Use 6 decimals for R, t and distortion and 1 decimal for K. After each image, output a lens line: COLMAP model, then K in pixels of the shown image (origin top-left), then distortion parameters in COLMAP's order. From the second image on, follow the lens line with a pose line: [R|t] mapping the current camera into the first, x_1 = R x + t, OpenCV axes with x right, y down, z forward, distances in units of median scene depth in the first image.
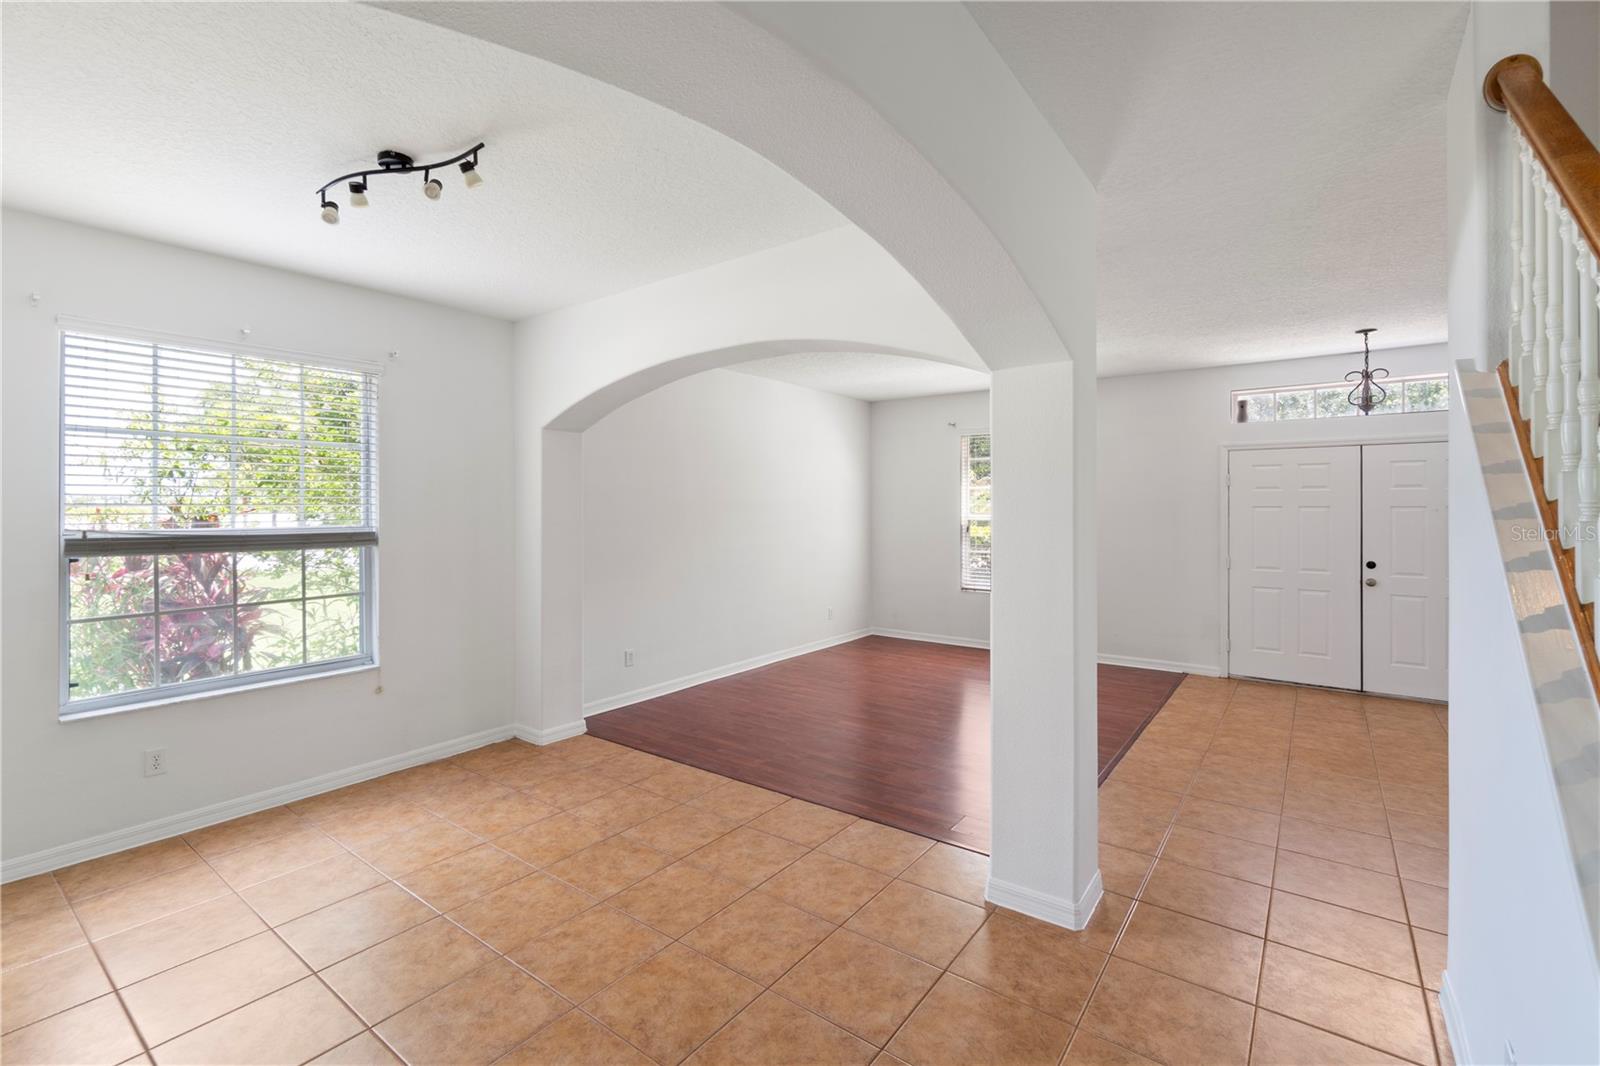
lens RADIAL K [[696.6, 0, 790.9], [0, 696.6, 522.1], [0, 0, 1]] dist [-0.001873, -0.000003]
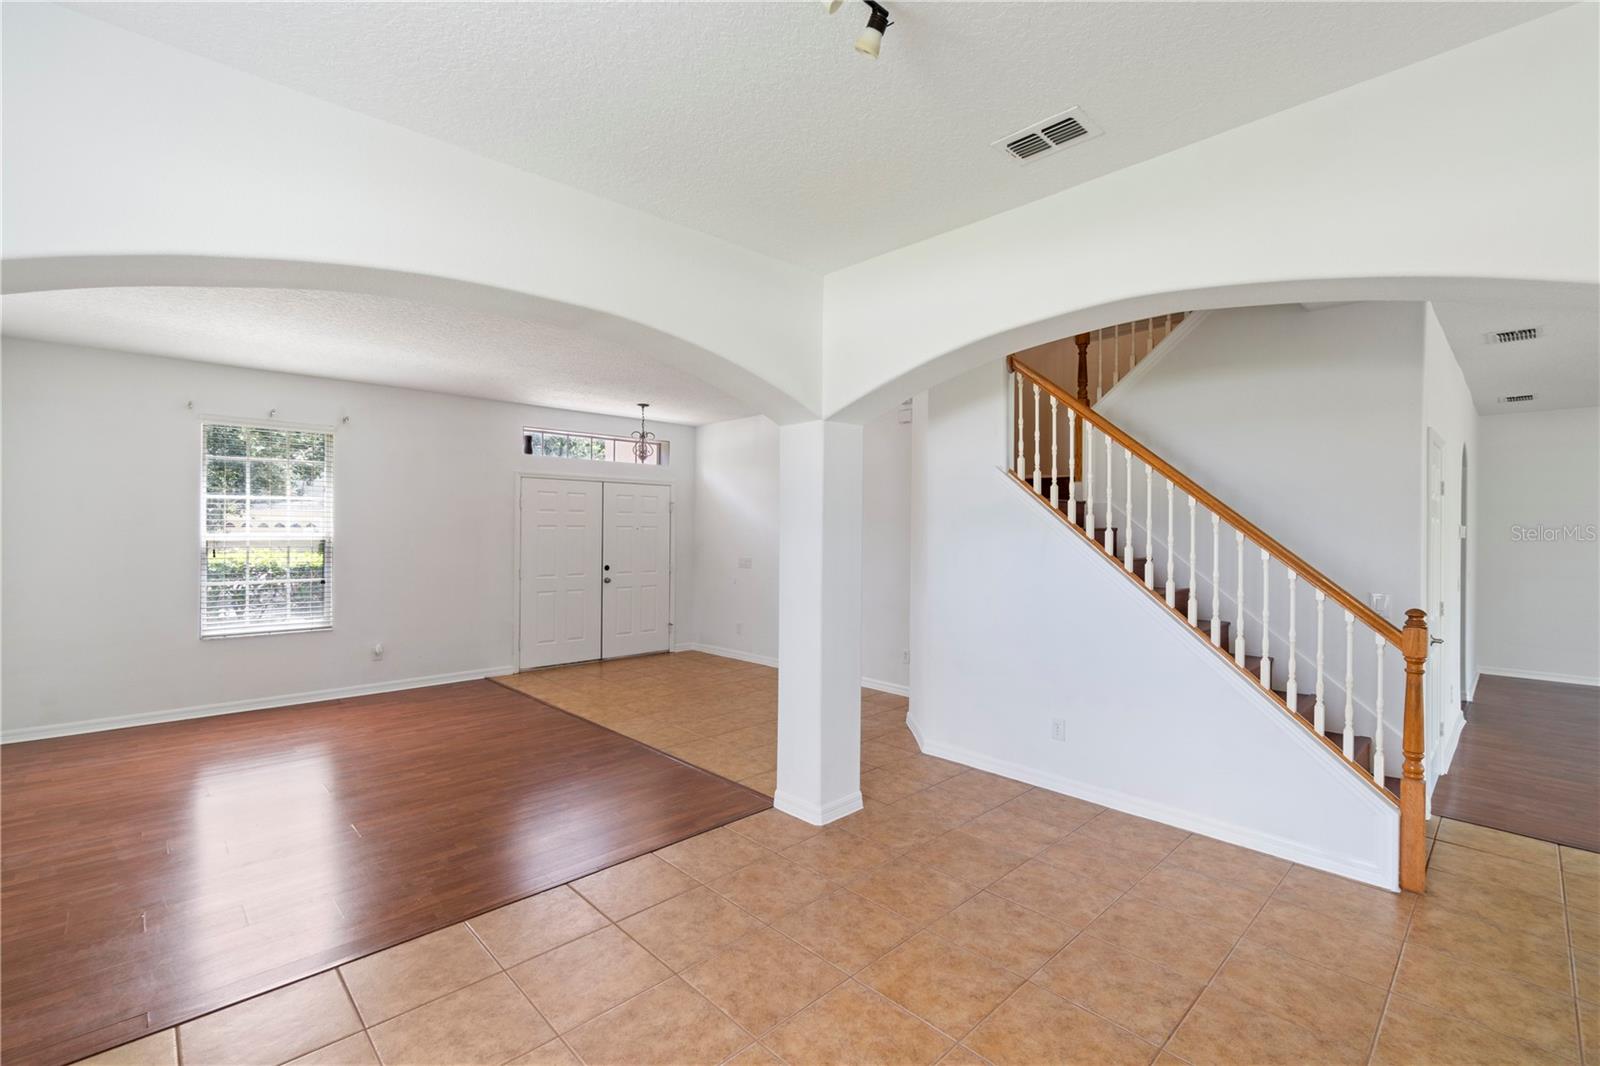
lens RADIAL K [[696.6, 0, 790.9], [0, 696.6, 522.1], [0, 0, 1]] dist [-0.001873, -0.000003]
pose [[0.166127, 0.015703, 0.985979, -0.697968], [0.012803, 0.999755, -0.018080, 0.000147], [-0.986021, 0.015627, 0.165885, 0.569802]]
